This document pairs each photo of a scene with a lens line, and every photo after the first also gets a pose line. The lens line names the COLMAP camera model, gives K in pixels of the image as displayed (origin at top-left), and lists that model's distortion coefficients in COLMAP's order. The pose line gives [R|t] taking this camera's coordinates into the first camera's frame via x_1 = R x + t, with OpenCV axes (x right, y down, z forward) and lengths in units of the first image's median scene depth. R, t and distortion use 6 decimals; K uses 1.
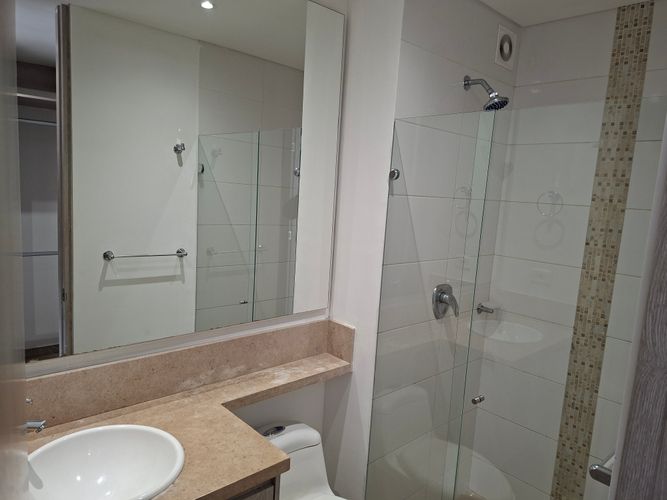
lens RADIAL K [[456.4, 0, 337.1], [0, 456.4, 251.8], [0, 0, 1]] dist [0.101408, -0.100765]
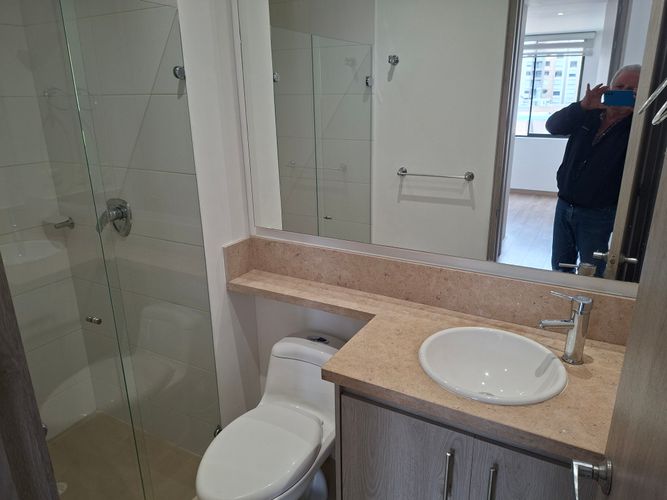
lens RADIAL K [[456.4, 0, 337.1], [0, 456.4, 251.8], [0, 0, 1]] dist [0.101408, -0.100765]
pose [[0.325185, 0.232612, -0.916595, 0.577711], [-0.082519, 0.972557, 0.217539, -0.040372], [0.942043, 0.004896, 0.335456, 0.439800]]
